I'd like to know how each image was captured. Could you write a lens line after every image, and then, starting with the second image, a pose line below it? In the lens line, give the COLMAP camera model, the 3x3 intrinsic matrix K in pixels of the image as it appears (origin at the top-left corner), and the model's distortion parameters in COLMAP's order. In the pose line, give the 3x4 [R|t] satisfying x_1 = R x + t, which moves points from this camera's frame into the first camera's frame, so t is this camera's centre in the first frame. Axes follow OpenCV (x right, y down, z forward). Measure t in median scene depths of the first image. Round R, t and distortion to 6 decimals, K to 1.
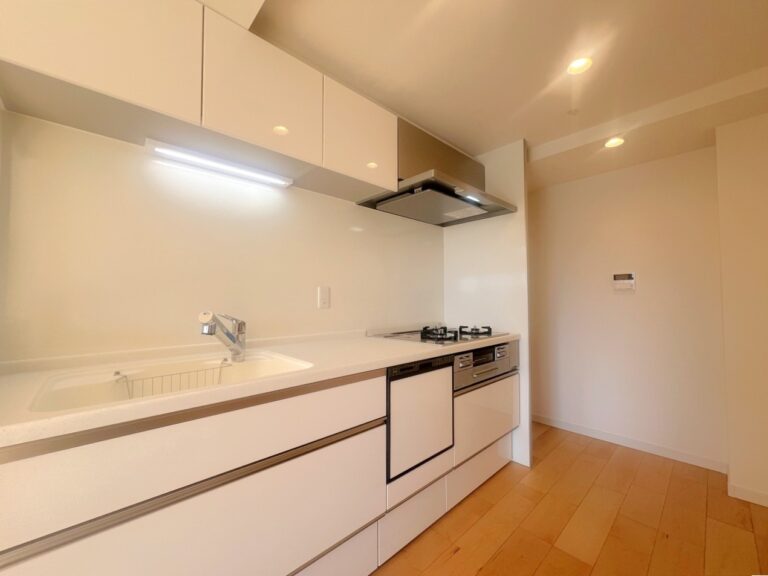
lens RADIAL K [[313.3, 0, 384.9], [0, 313.3, 289.4], [0, 0, 1]] dist [-0.001402, -0.000042]
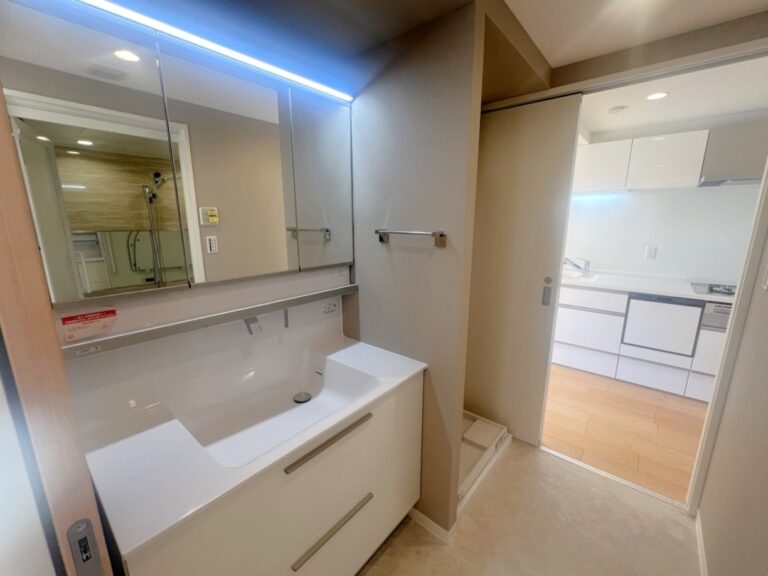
lens RADIAL K [[313.3, 0, 385.1], [0, 313.3, 287.6], [0, 0, 1]] dist [-0.001402, -0.000042]
pose [[0.102433, 0.213193, -0.971626, 1.847734], [0.026976, 0.975809, 0.216955, -0.271305], [0.994374, -0.048434, 0.094203, -0.808044]]
